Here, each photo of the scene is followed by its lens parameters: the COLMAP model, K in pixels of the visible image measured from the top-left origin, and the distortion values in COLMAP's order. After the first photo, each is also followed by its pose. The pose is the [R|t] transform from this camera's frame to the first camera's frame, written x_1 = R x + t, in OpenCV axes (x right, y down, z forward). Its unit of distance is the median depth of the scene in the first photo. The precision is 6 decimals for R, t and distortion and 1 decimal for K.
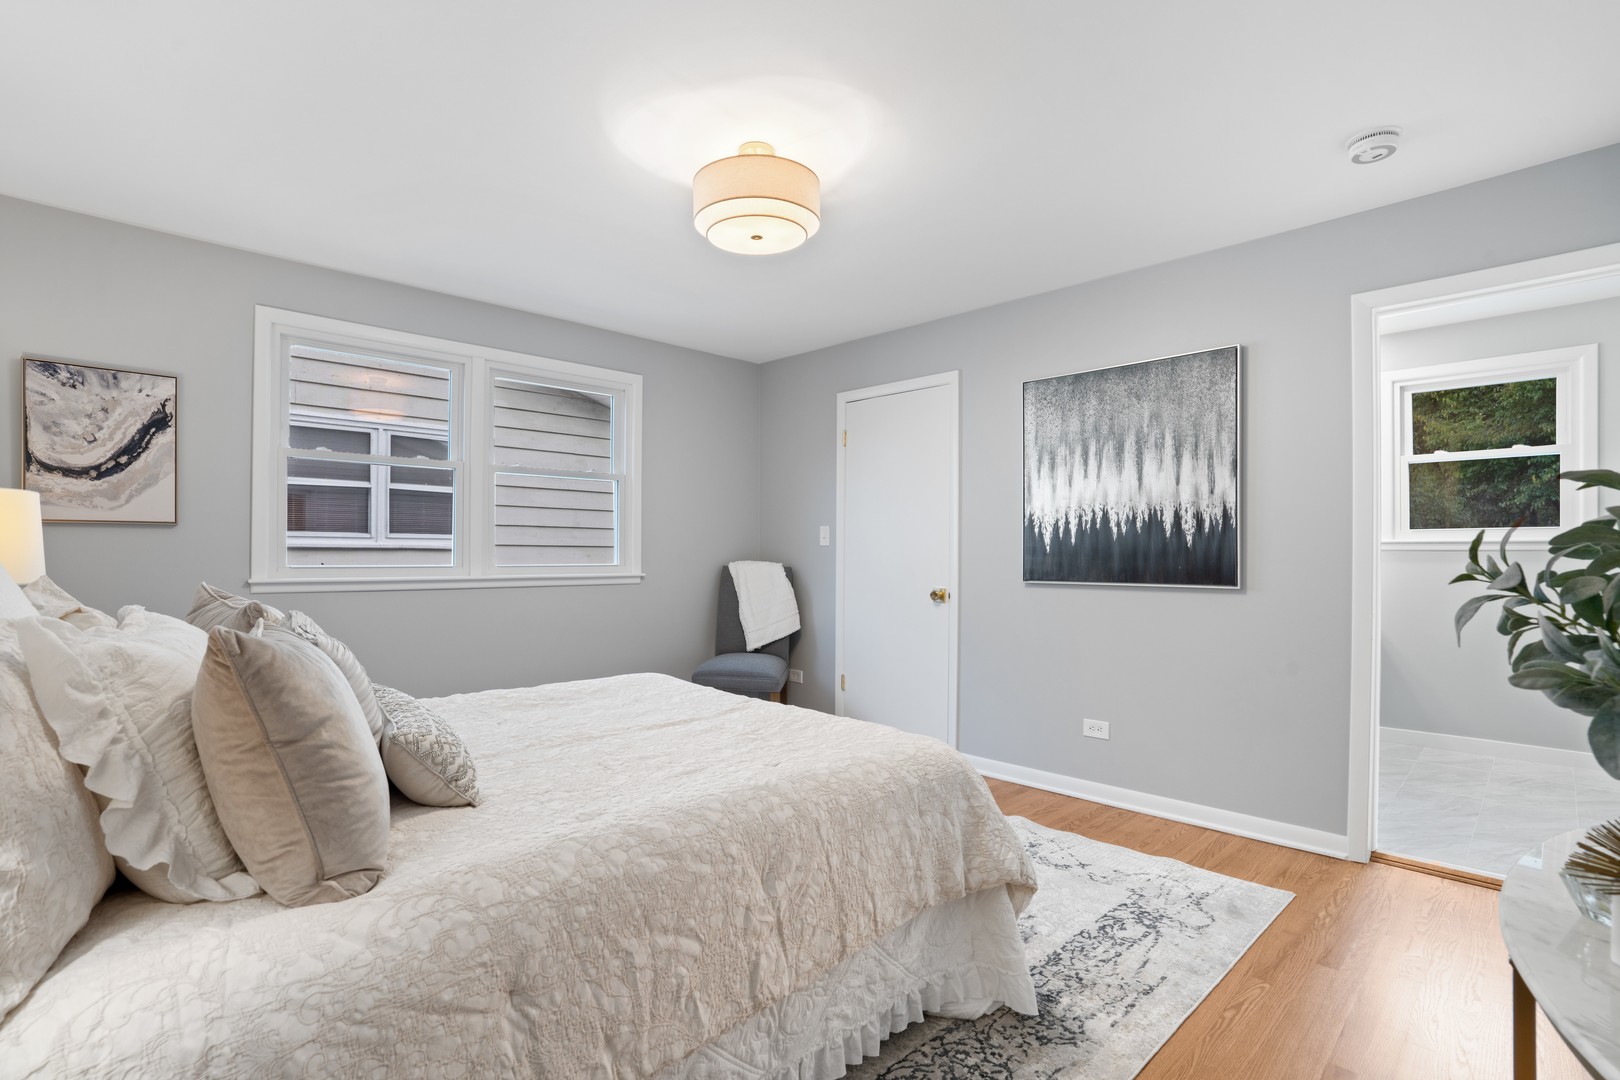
lens RADIAL K [[747.0, 0, 808.9], [0, 747.0, 565.1], [0, 0, 1]] dist [-0.054520, 0.000812]
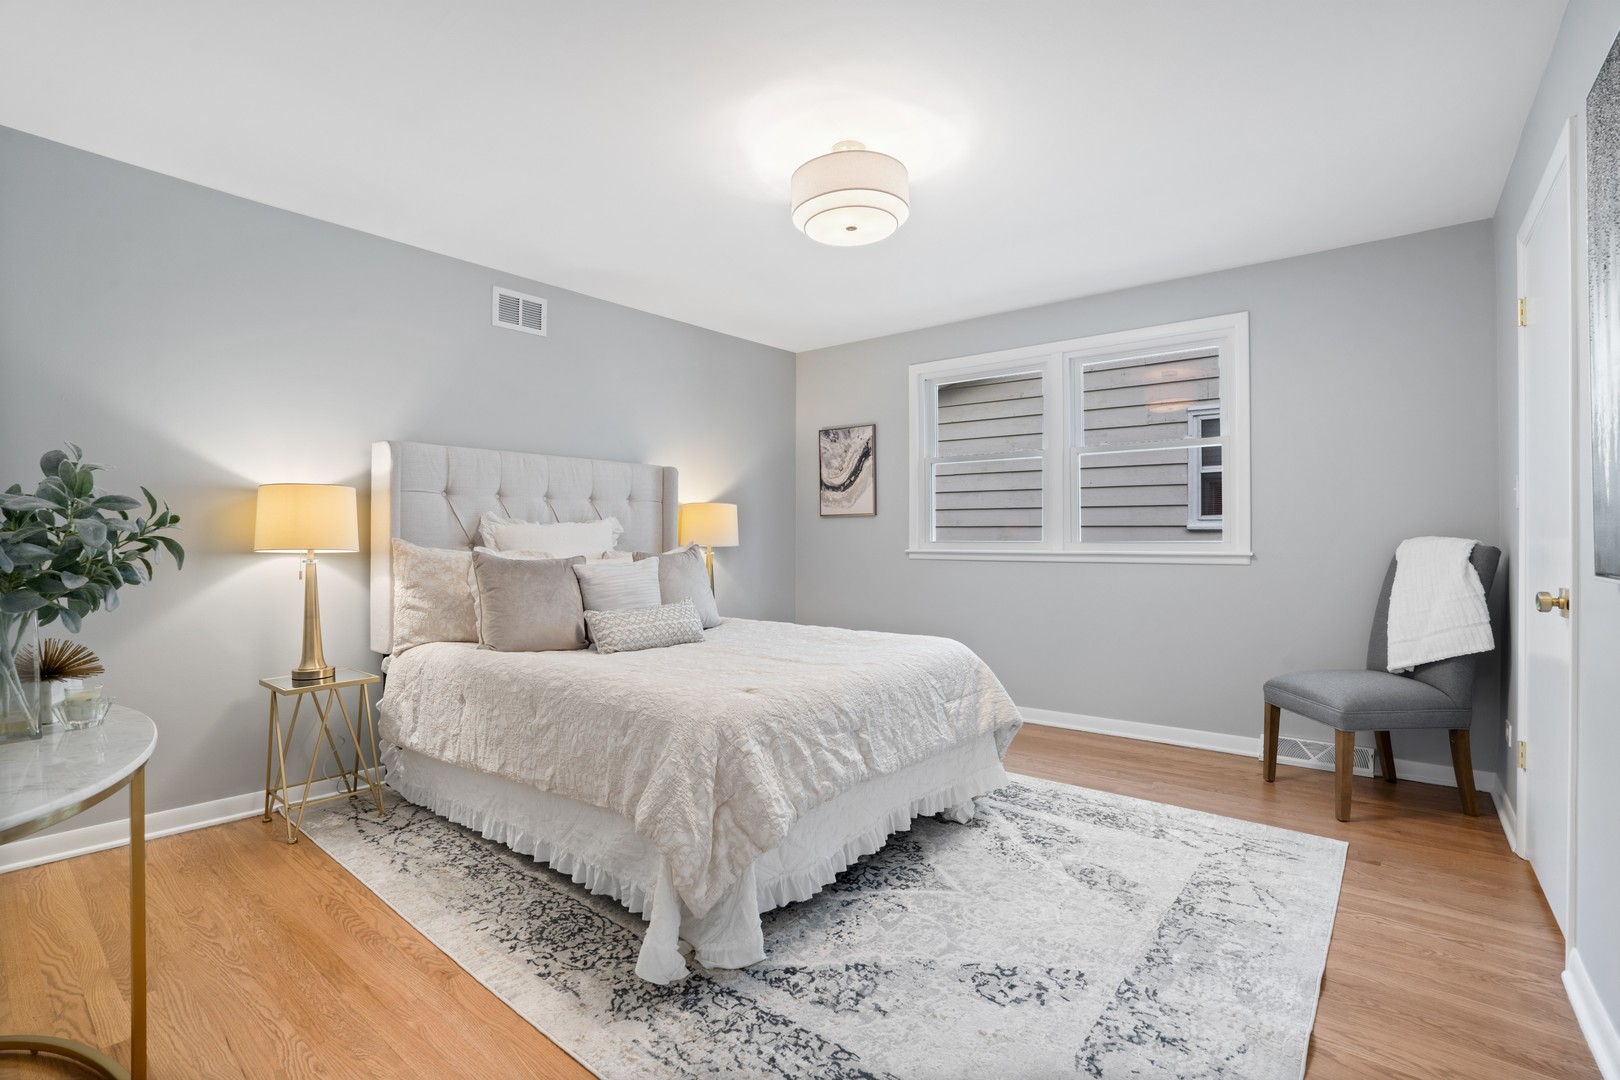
lens RADIAL K [[749.8, 0, 801.2], [0, 749.8, 529.0], [0, 0, 1]] dist [-0.061051, 0.000408]
pose [[0.109641, -0.022089, -0.993726, 0.801629], [-0.013203, 0.999632, -0.023677, 0.018235], [0.993884, 0.015716, 0.109310, 0.658605]]
